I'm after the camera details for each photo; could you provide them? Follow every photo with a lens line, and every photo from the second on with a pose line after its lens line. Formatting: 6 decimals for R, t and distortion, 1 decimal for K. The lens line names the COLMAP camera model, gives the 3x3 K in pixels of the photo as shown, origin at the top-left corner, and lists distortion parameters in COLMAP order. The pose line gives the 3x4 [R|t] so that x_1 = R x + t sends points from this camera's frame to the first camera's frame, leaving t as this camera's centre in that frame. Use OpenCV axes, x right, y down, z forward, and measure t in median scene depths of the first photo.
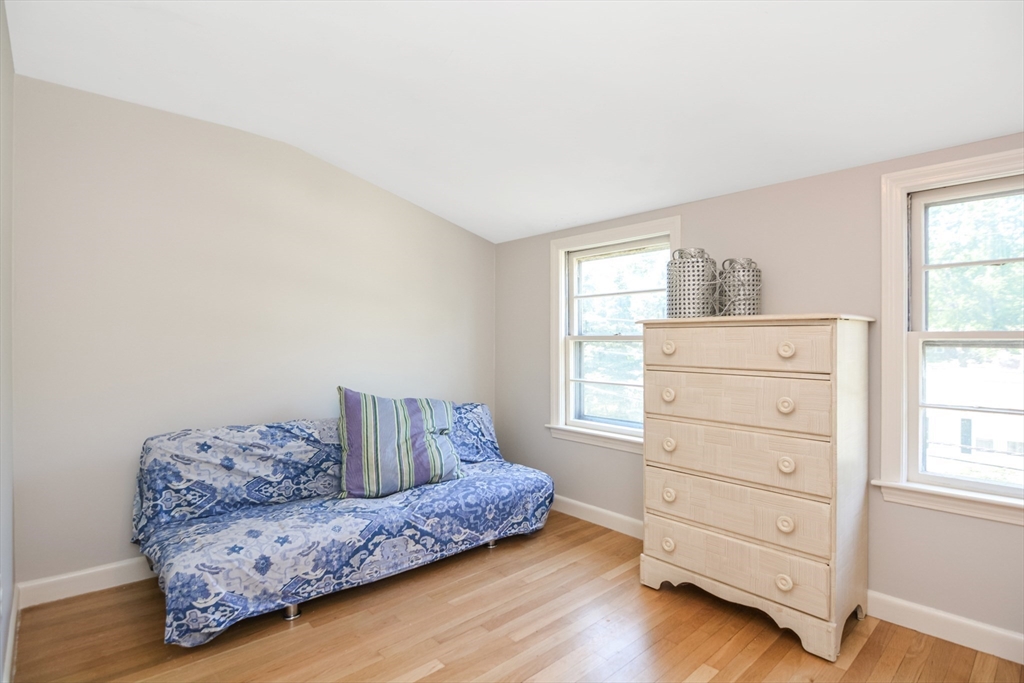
lens RADIAL K [[515.0, 0, 509.2], [0, 515.0, 342.7], [0, 0, 1]] dist [-0.001925, -0.001142]
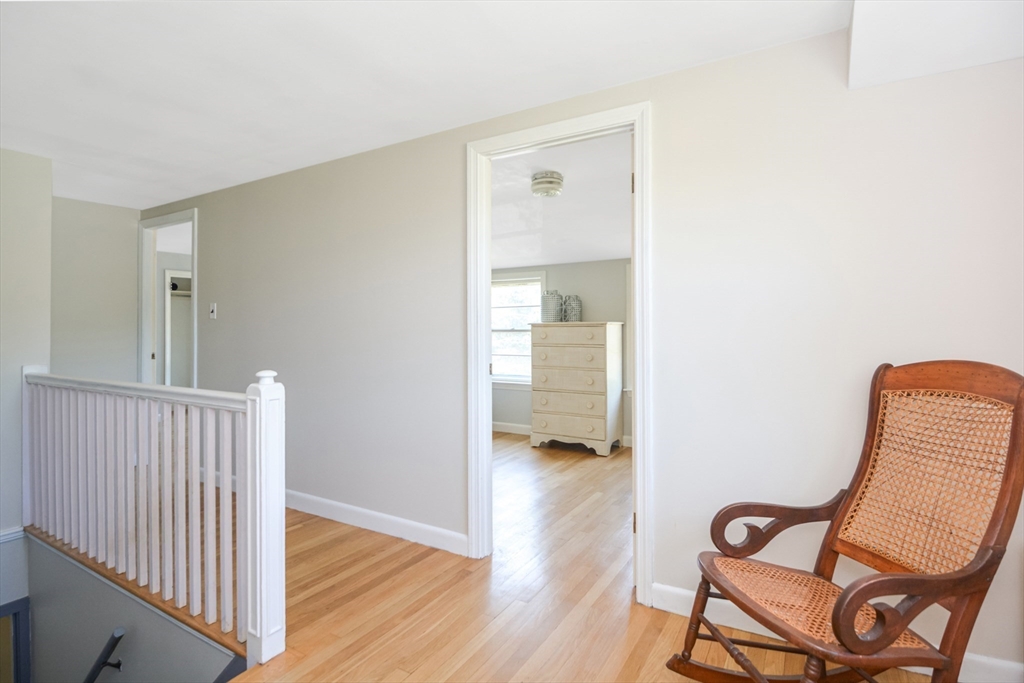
lens RADIAL K [[515.0, 0, 509.2], [0, 515.0, 342.7], [0, 0, 1]] dist [-0.001925, -0.001142]
pose [[0.963214, -0.014388, 0.268352, -0.427092], [0.010260, 0.999807, 0.016779, 0.002061], [-0.268541, -0.013409, 0.963175, -1.100644]]
